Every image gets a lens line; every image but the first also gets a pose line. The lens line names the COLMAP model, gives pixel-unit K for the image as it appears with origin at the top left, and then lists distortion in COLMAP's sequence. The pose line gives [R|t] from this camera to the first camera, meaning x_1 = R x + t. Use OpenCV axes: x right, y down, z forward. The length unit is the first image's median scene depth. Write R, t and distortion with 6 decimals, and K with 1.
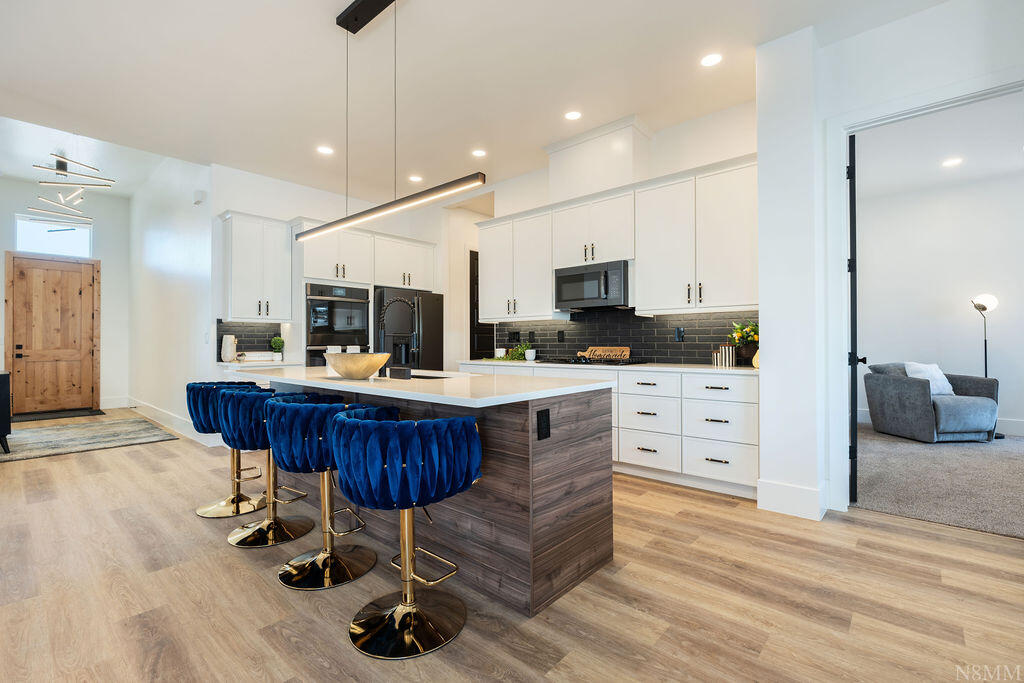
lens RADIAL K [[458.6, 0, 520.1], [0, 458.6, 339.0], [0, 0, 1]] dist [-0.009498, 0.002750]
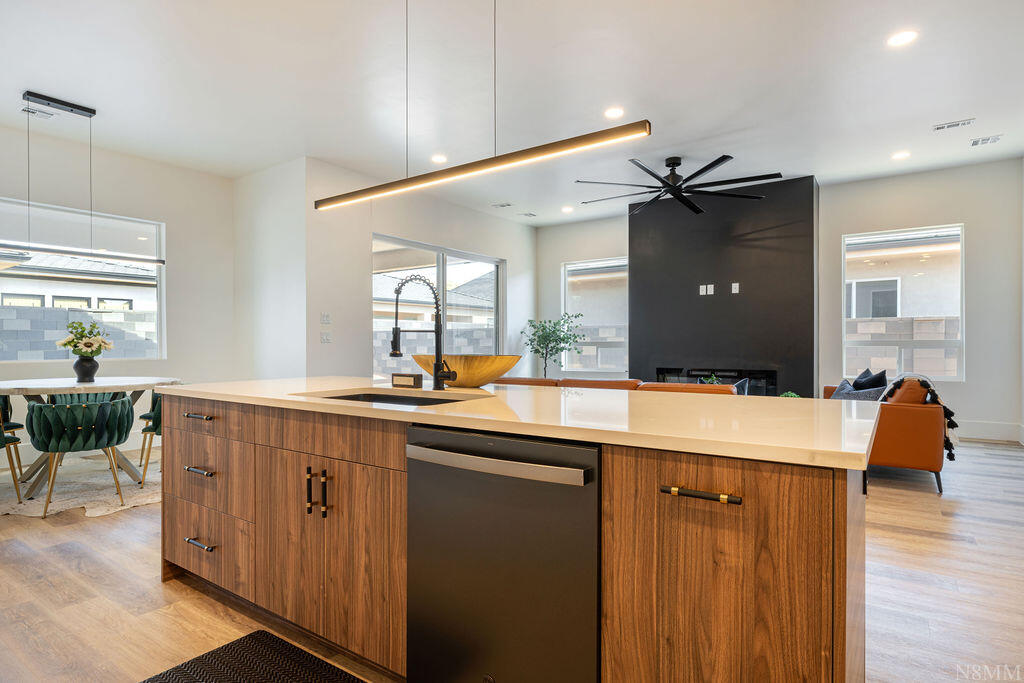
lens RADIAL K [[550.4, 0, 513.1], [0, 550.4, 344.9], [0, 0, 1]] dist [-0.004420, -0.000037]
pose [[-0.993990, 0.011345, -0.108884, -0.206968], [0.011862, 0.999921, -0.004103, 0.011299], [0.108828, -0.005370, -0.994046, 1.174005]]
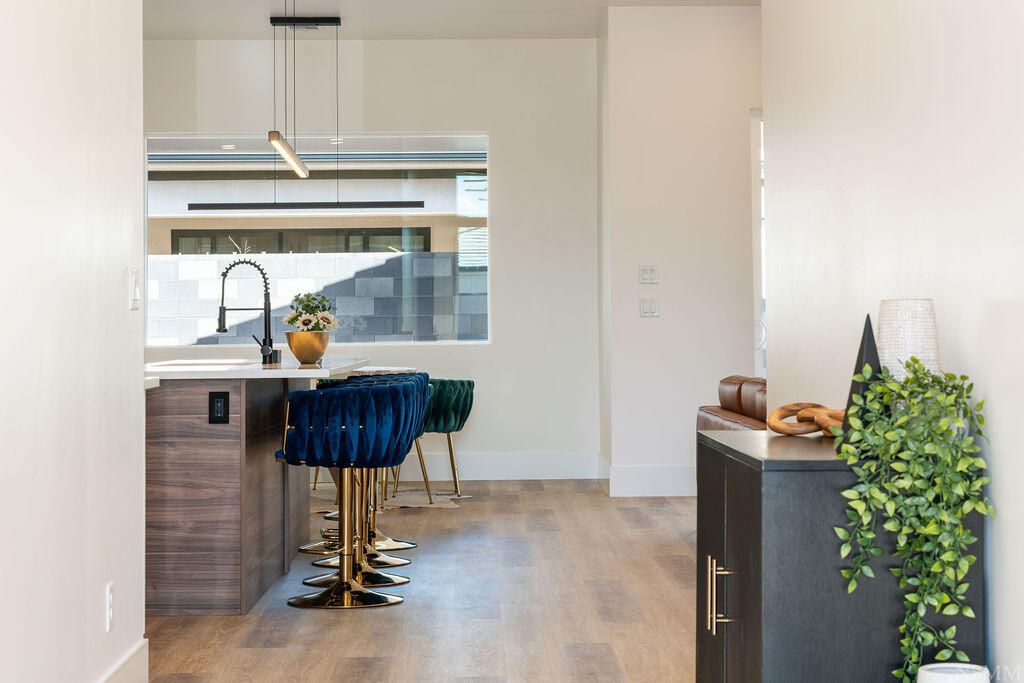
lens RADIAL K [[2033.0, 0, 511.8], [0, 2033.0, 339.7], [0, 0, 1]] dist [-0.065765, 0.000000]
pose [[-0.665238, 0.006710, 0.746601, -1.948260], [0.006494, 0.999974, -0.003201, 0.035582], [-0.746603, 0.002719, -0.665264, 1.852418]]
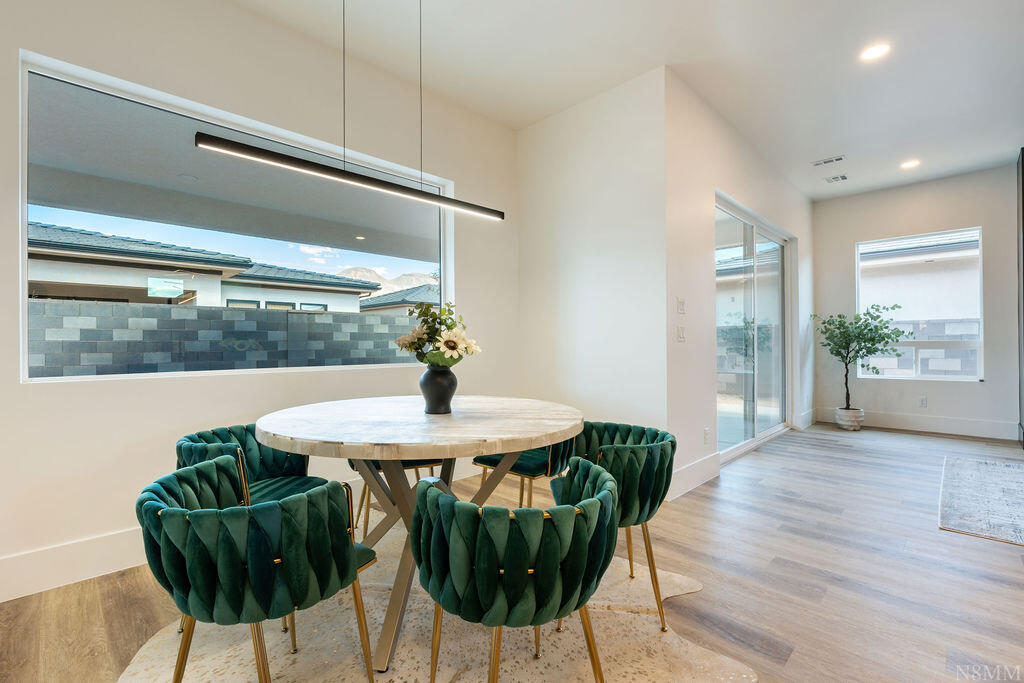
lens RADIAL K [[458.6, 0, 506.6], [0, 458.6, 338.1], [0, 0, 1]] dist [-0.009498, 0.002750]
pose [[-0.997572, 0.010503, 0.068846, 0.361474], [0.009162, 0.999763, -0.019764, 0.000620], [-0.069037, -0.019086, -0.997432, 0.547170]]
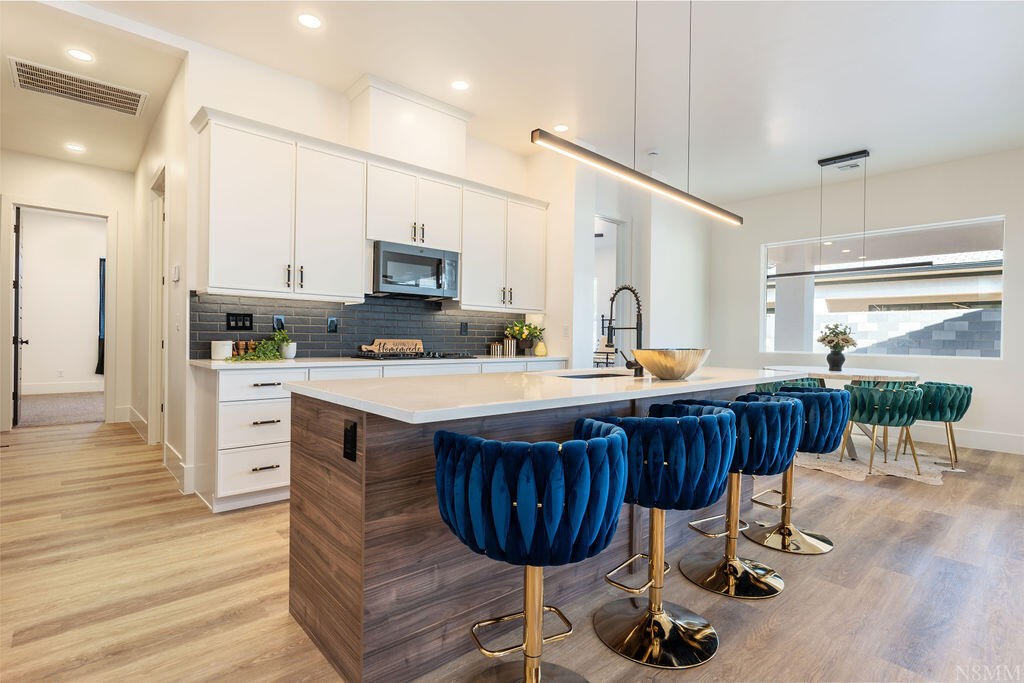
lens RADIAL K [[500.3, 0, 516.7], [0, 500.3, 340.6], [0, 0, 1]] dist [0.002111, 0.000419]
pose [[0.113943, 0.000787, 0.993487, -0.795219], [-0.025975, 0.999660, 0.002187, 0.012206], [-0.993148, -0.026055, 0.113925, 0.706099]]
